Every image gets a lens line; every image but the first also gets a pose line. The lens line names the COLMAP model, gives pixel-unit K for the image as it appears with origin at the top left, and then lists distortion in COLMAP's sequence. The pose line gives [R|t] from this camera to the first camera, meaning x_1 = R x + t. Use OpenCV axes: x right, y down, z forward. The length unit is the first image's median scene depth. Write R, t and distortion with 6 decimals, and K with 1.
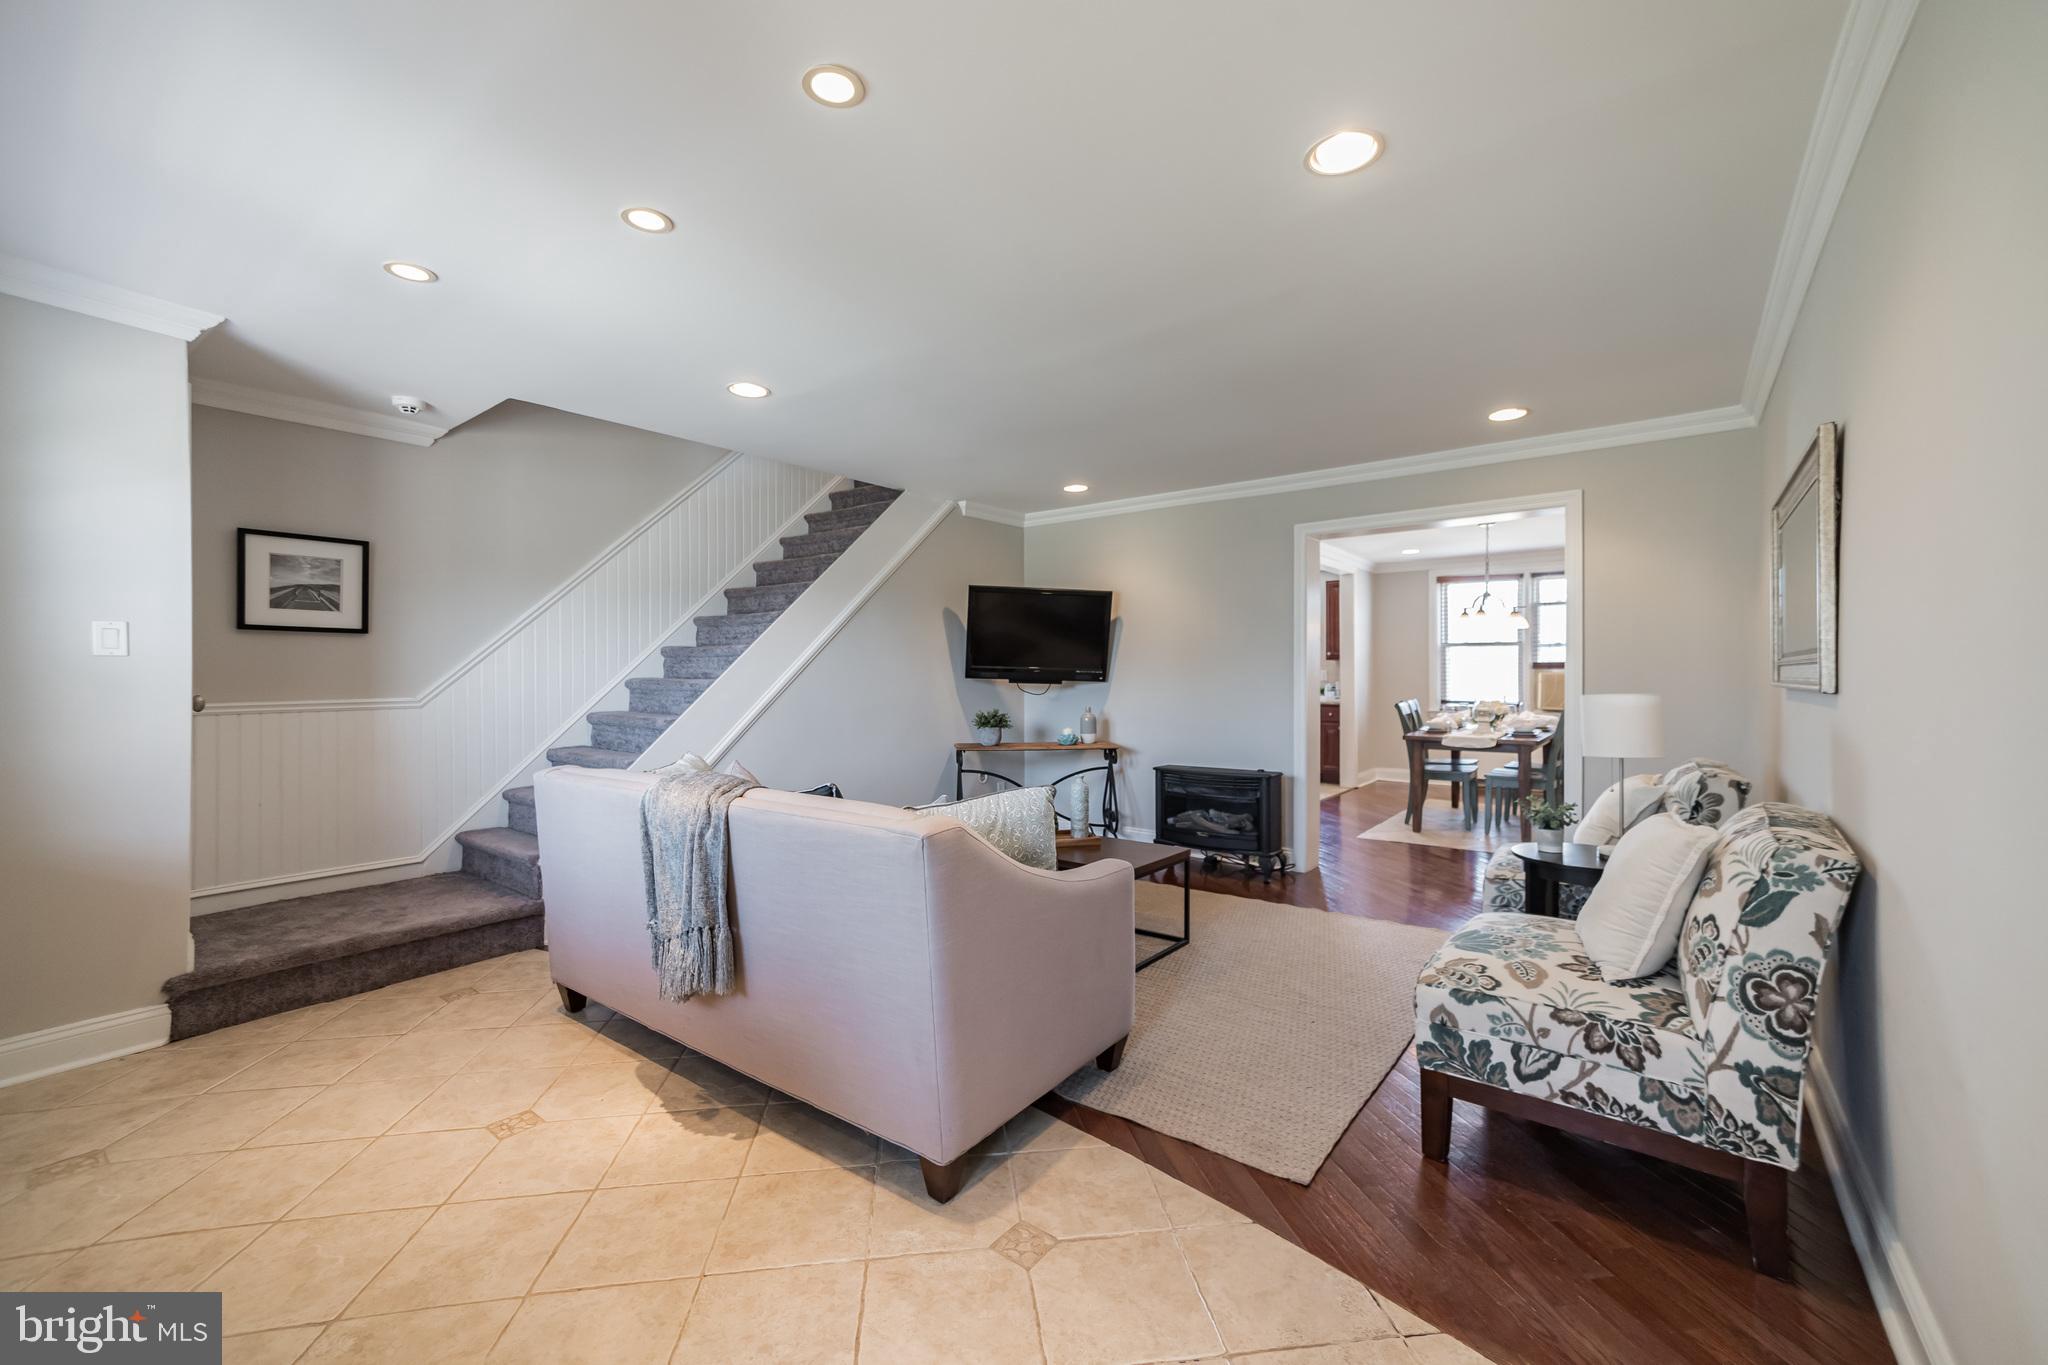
lens RADIAL K [[830.7, 0, 1027.6], [0, 830.7, 673.0], [0, 0, 1]] dist [-0.001036, 0.011283]
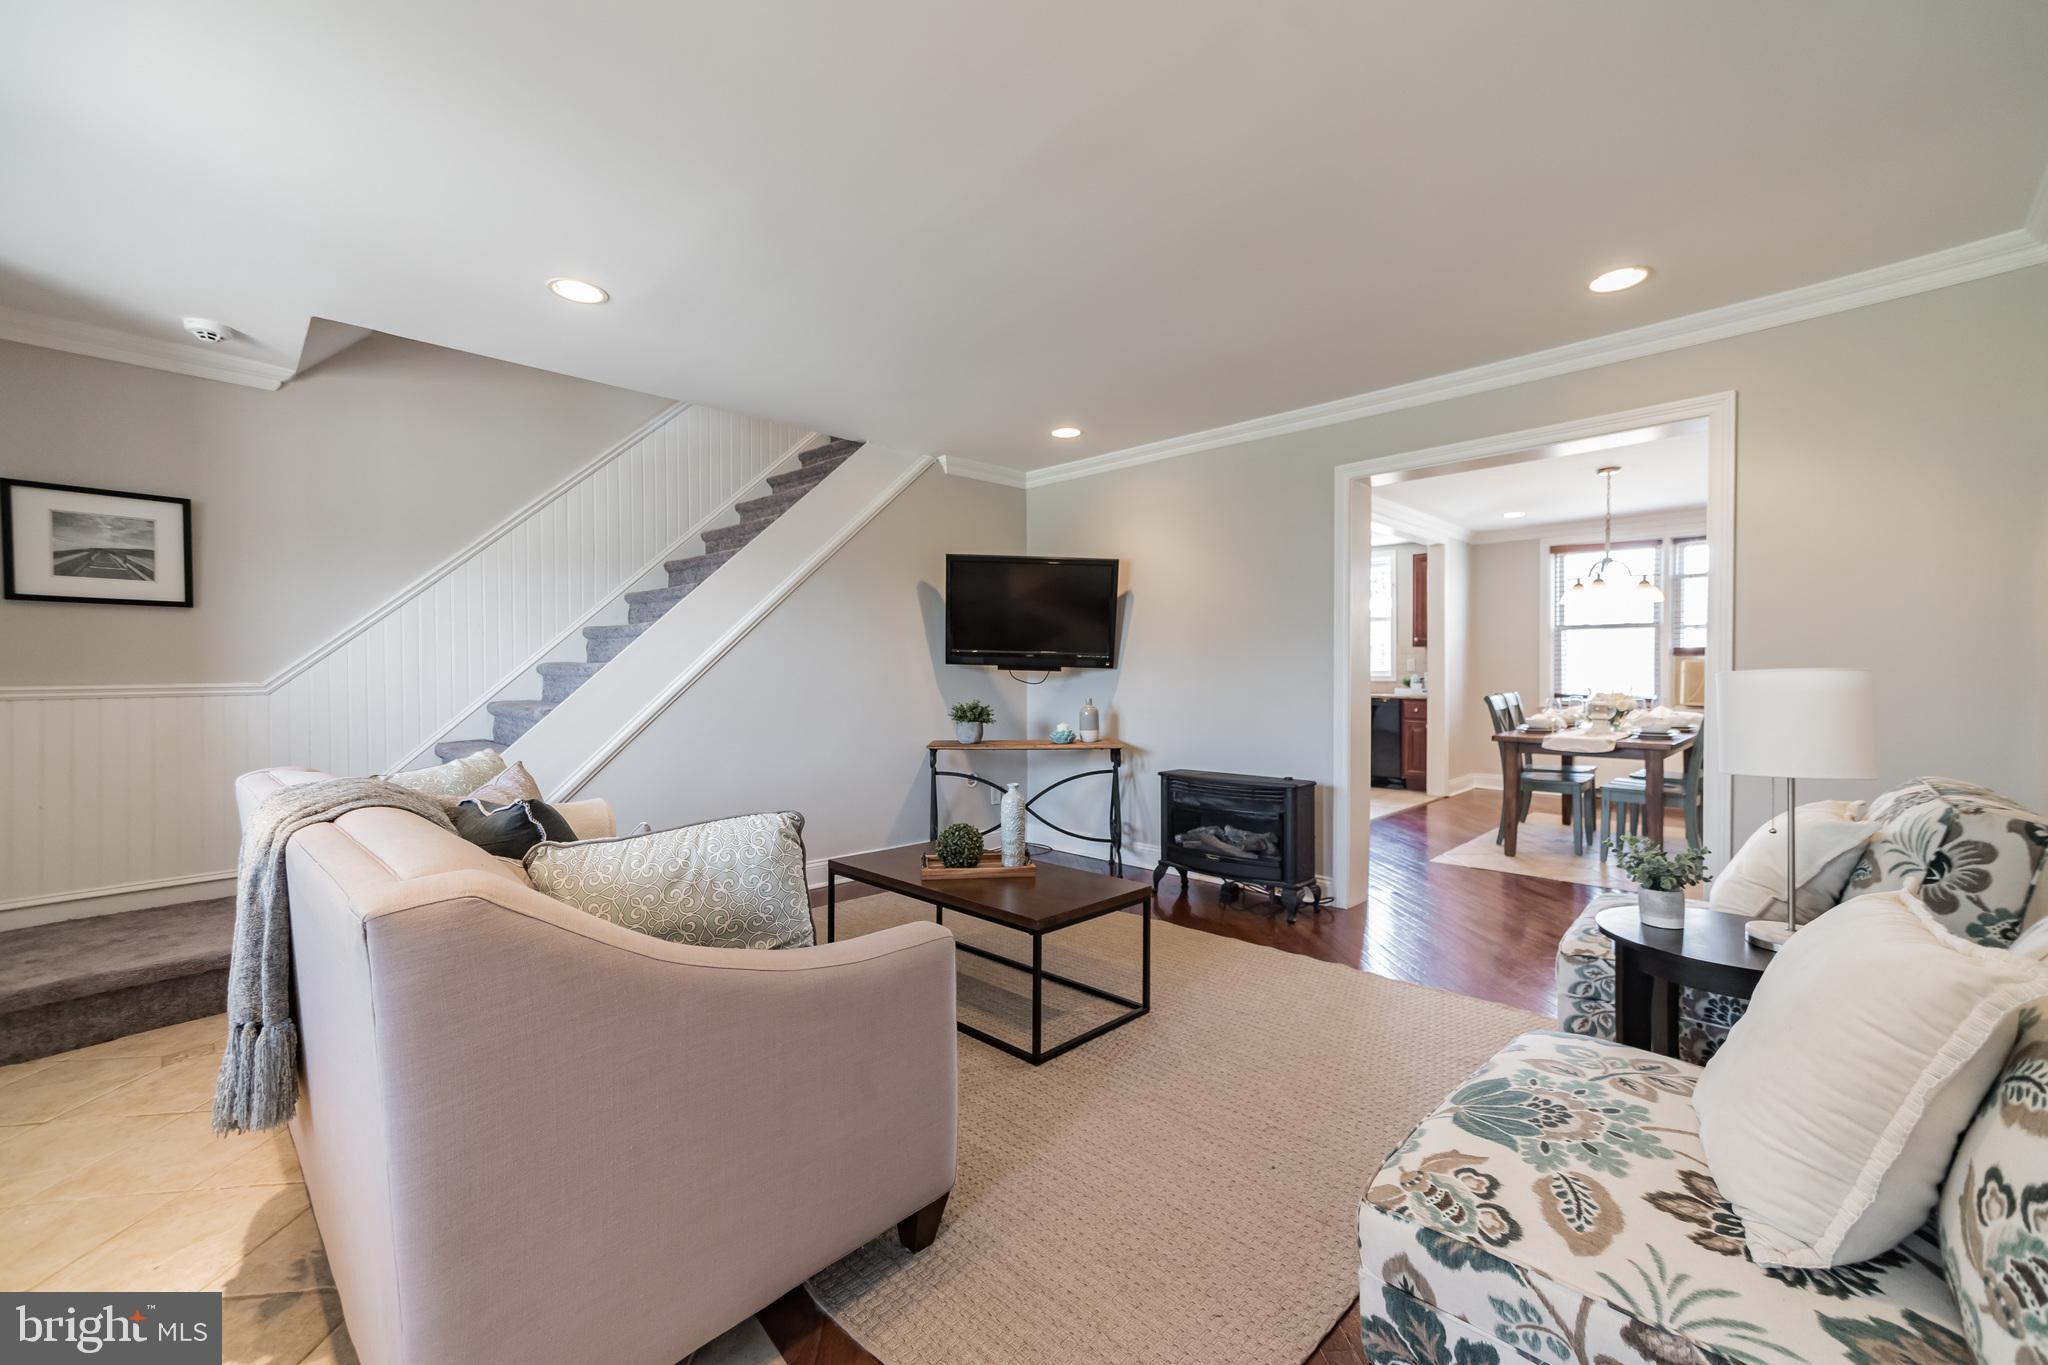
lens RADIAL K [[834.1, 0, 1036.4], [0, 834.1, 678.1], [0, 0, 1]] dist [-0.011214, 0.025485]
pose [[0.993252, 0.000637, -0.115977, 0.138128], [0.000614, 0.999942, 0.010752, 0.013412], [0.115977, -0.010751, 0.993194, 0.191011]]
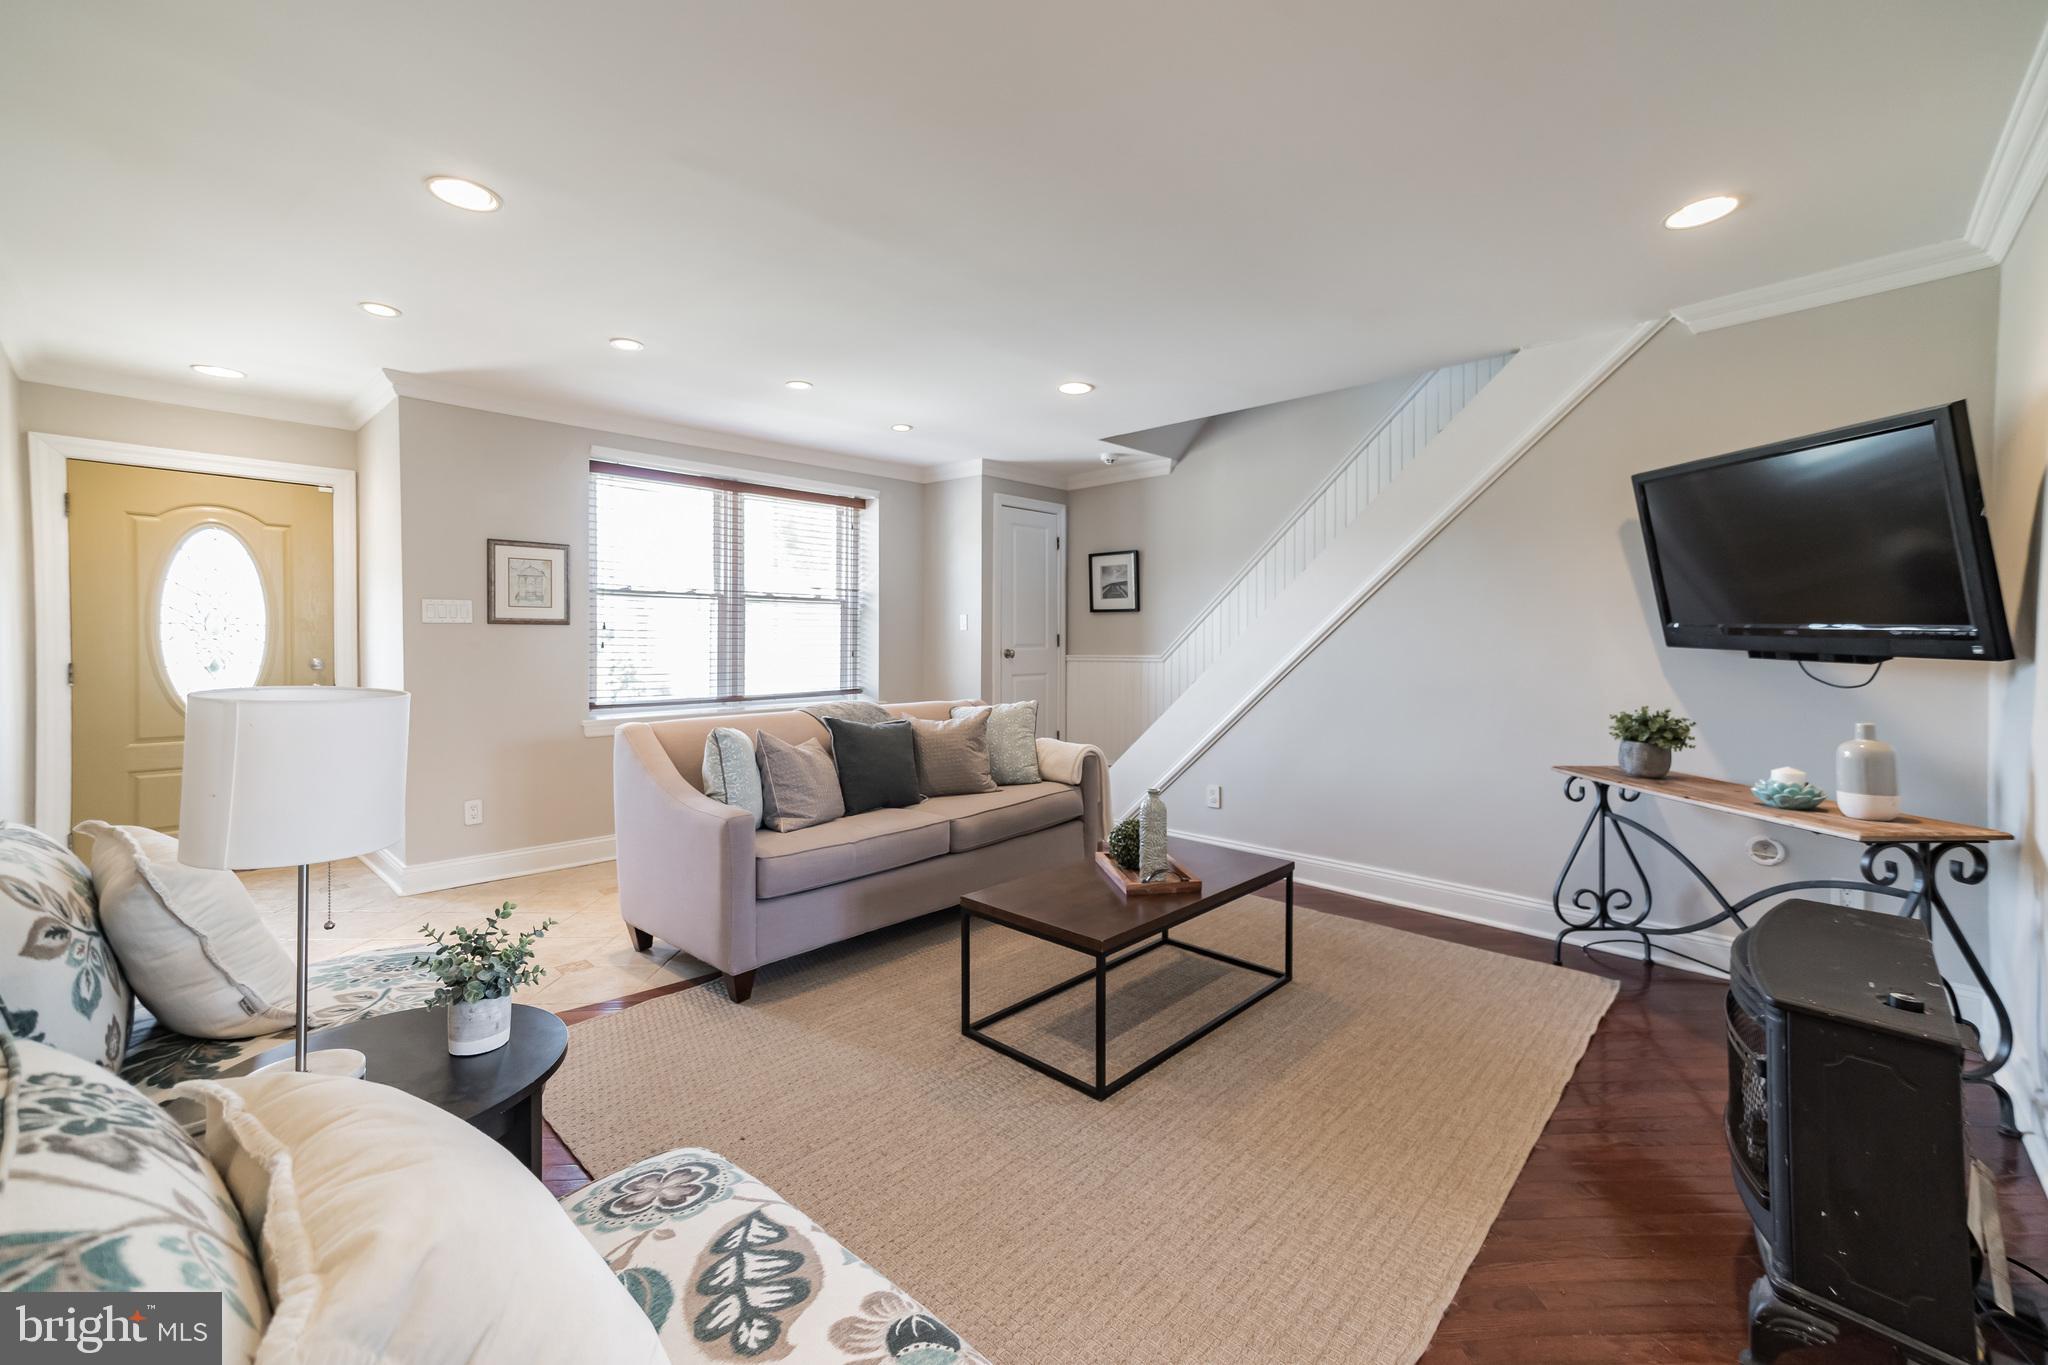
lens RADIAL K [[857.4, 0, 1022.3], [0, 857.4, 654.6], [0, 0, 1]] dist [-0.000266, 0.012222]
pose [[-0.098575, 0.019279, -0.994943, 0.605952], [0.001562, 0.999814, 0.019218, -0.000687], [0.995128, 0.000341, -0.098587, 0.766581]]
